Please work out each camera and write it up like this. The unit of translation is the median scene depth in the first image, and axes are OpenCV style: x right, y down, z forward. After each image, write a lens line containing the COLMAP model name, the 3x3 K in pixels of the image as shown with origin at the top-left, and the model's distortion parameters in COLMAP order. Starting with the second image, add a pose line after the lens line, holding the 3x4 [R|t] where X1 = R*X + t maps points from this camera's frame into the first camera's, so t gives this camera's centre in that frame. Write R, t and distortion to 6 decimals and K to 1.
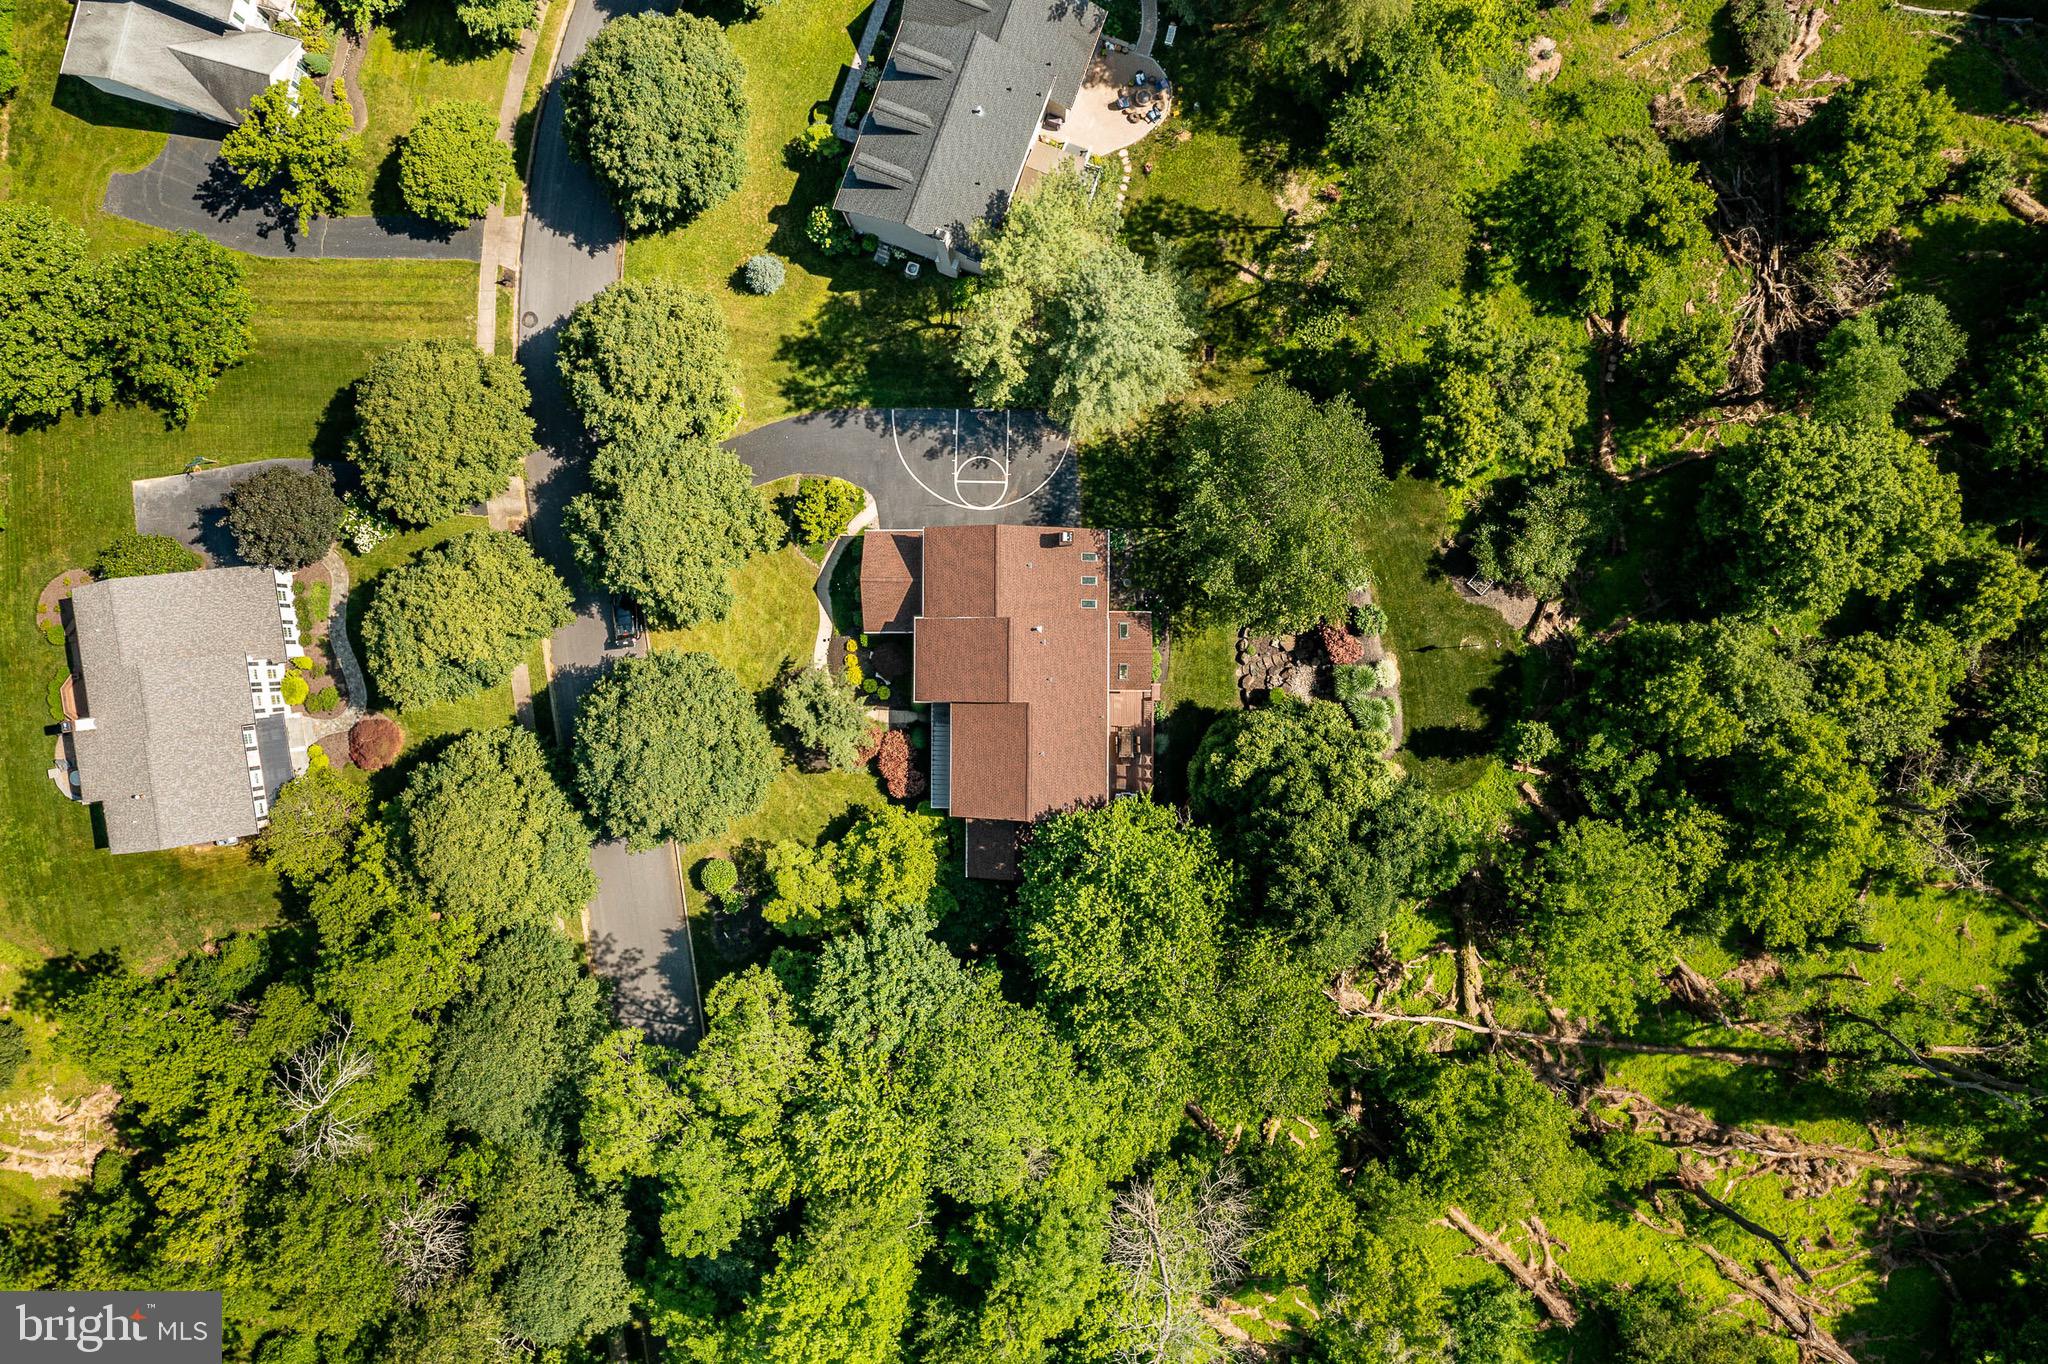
lens RADIAL K [[1630.6, 0, 1004.2], [0, 1630.6, 660.7], [0, 0, 1]] dist [-0.004017, 0.006586]
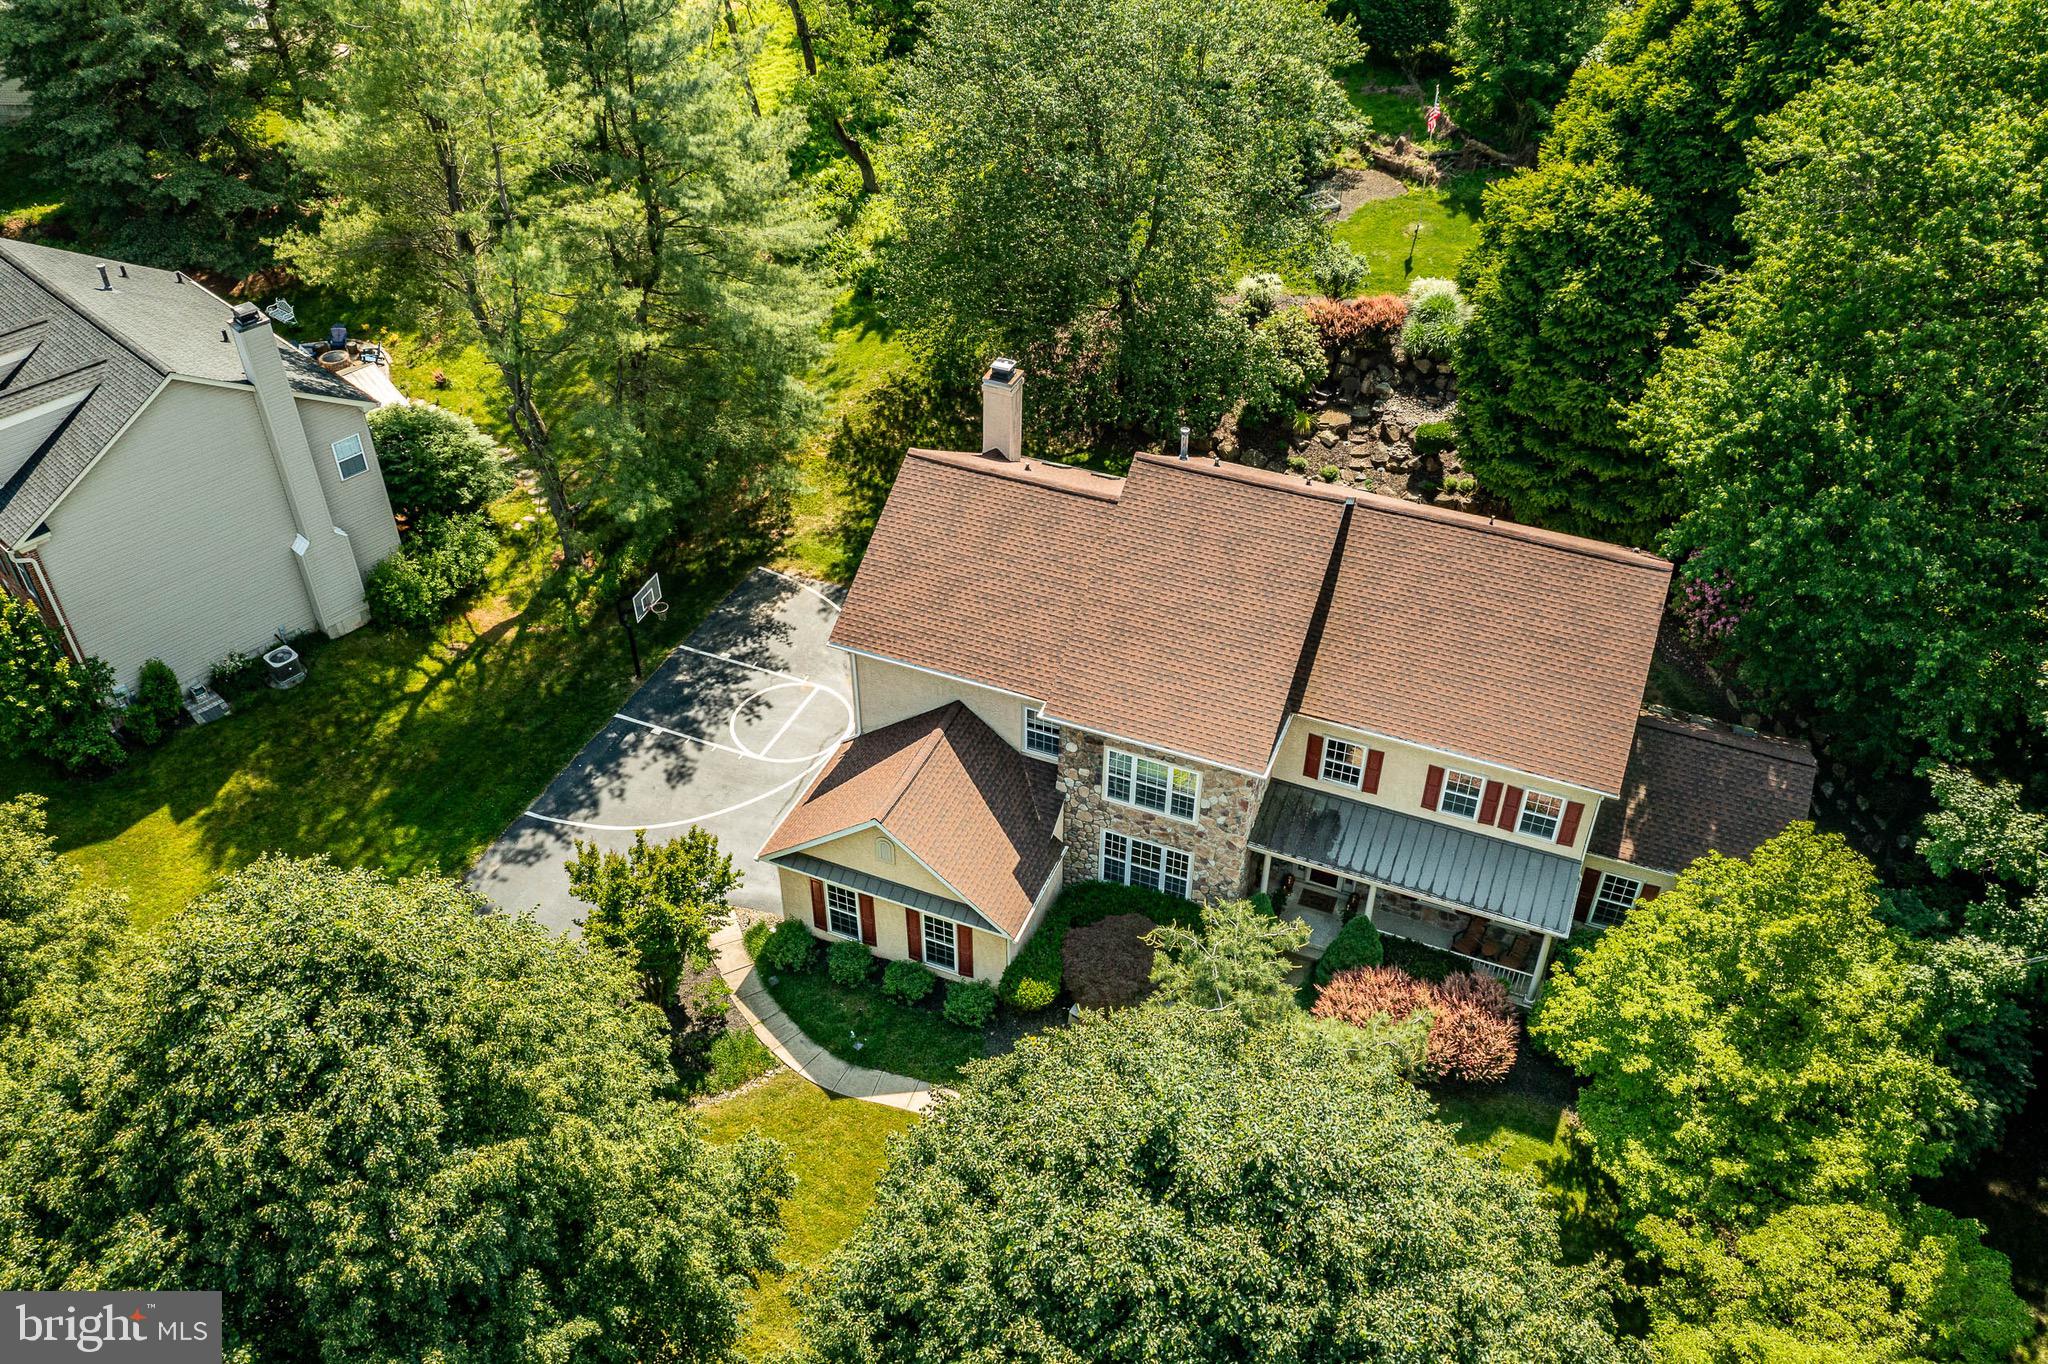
lens RADIAL K [[1630.6, 0, 1018.7], [0, 1630.6, 675.1], [0, 0, 1]] dist [-0.004017, 0.006586]
pose [[0.381236, -0.562359, 0.733765, -0.303218], [0.924475, 0.233845, -0.301103, 0.073269], [-0.002259, 0.793139, 0.609037, 0.732752]]
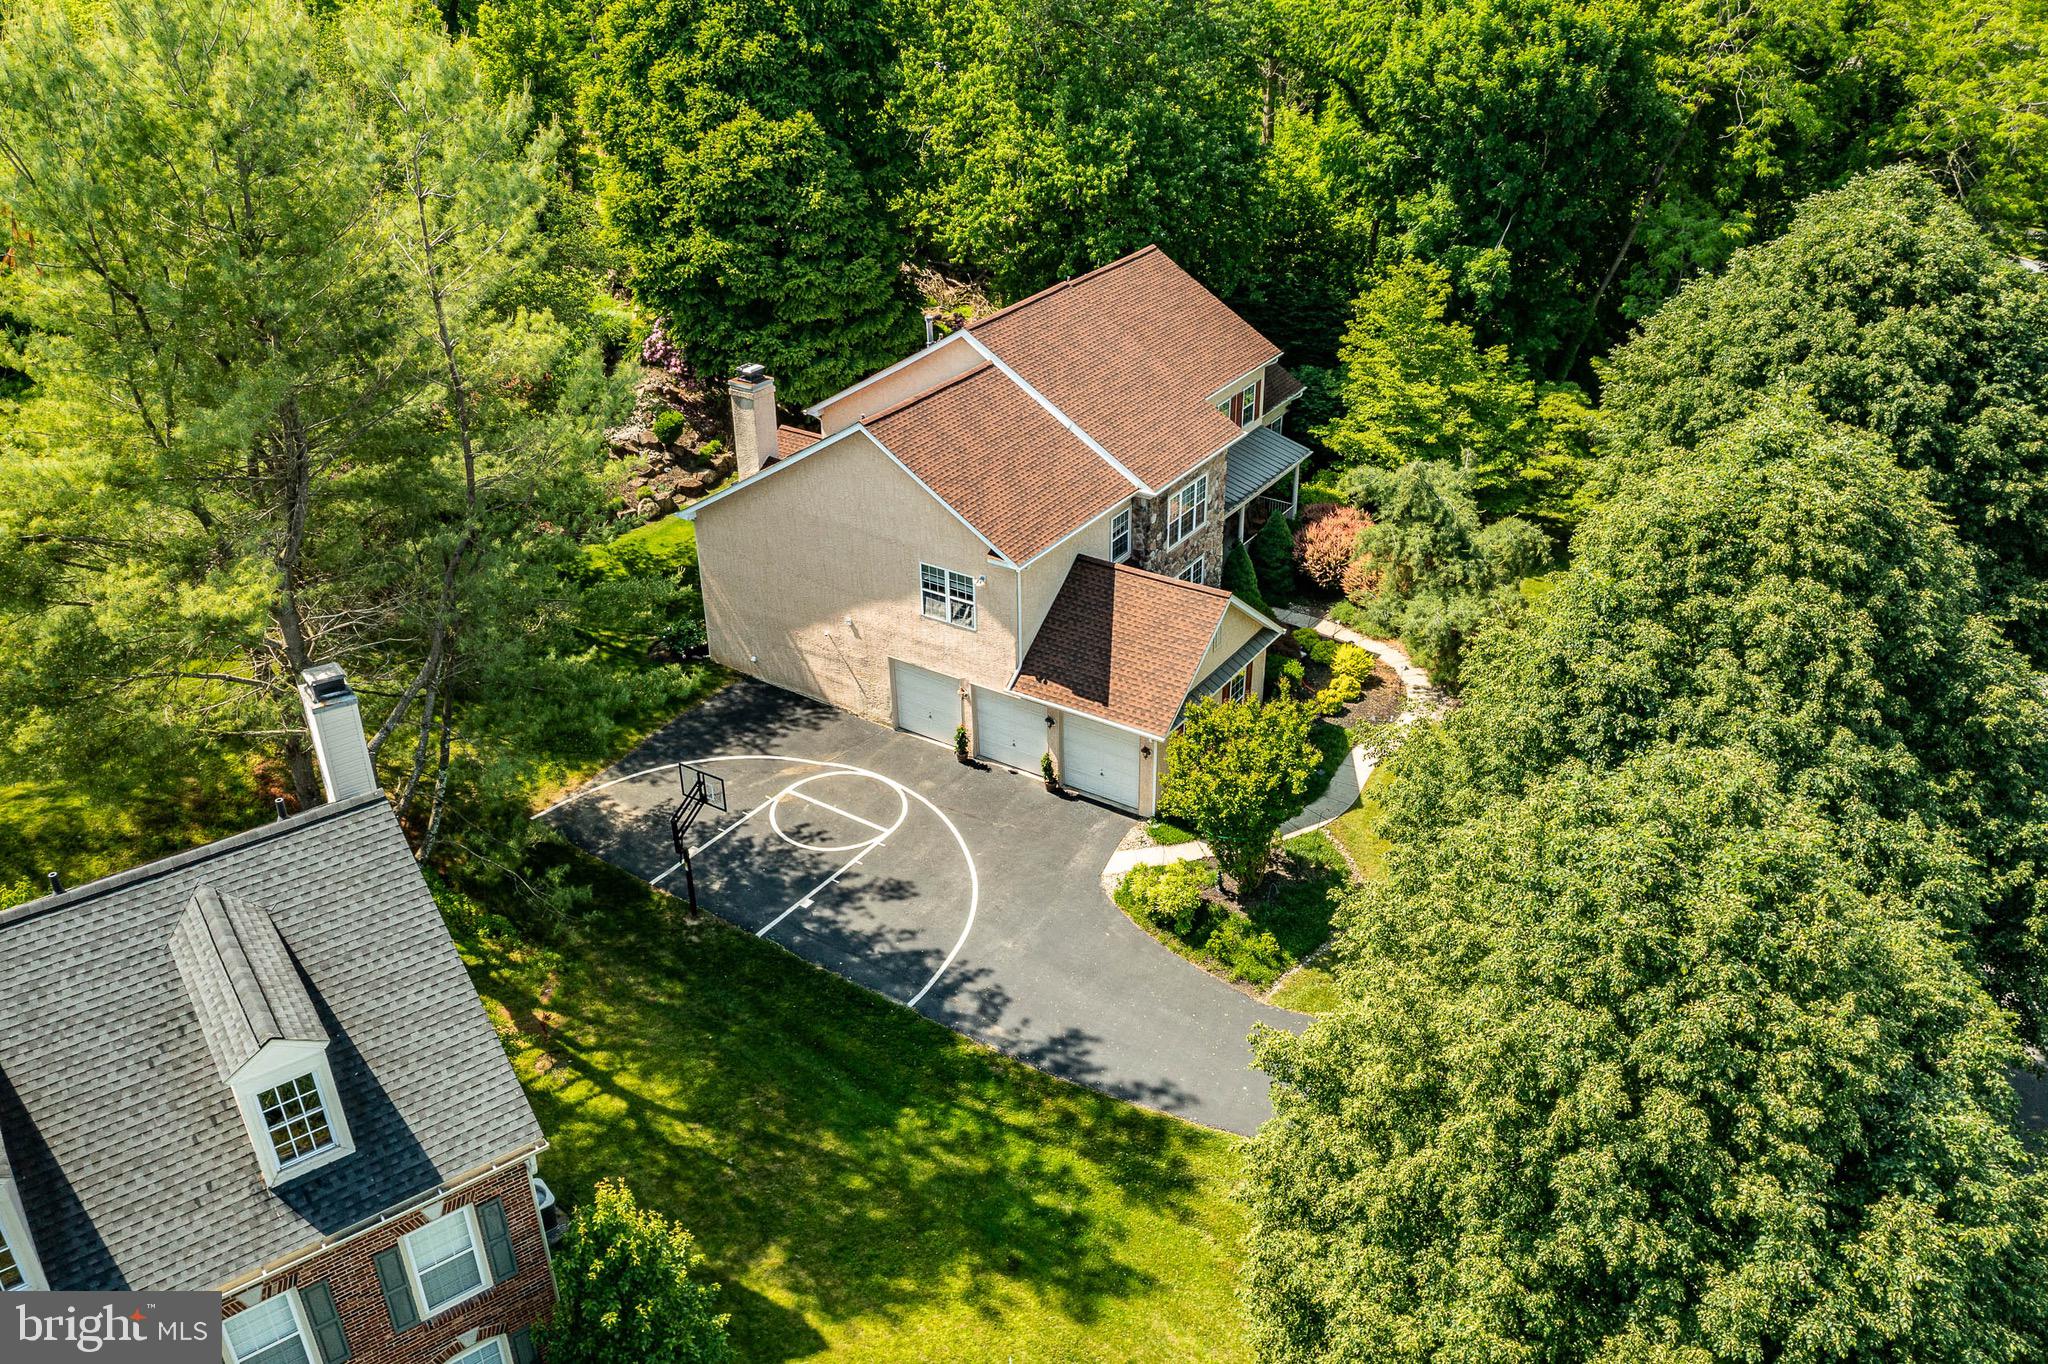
lens RADIAL K [[1630.6, 0, 1028.9], [0, 1630.6, 665.4], [0, 0, 1]] dist [-0.004017, 0.006586]
pose [[-0.836662, -0.232709, 0.495827, -0.234981], [0.546307, -0.419542, 0.724937, -0.350292], [0.039321, 0.877400, 0.478145, 0.794536]]
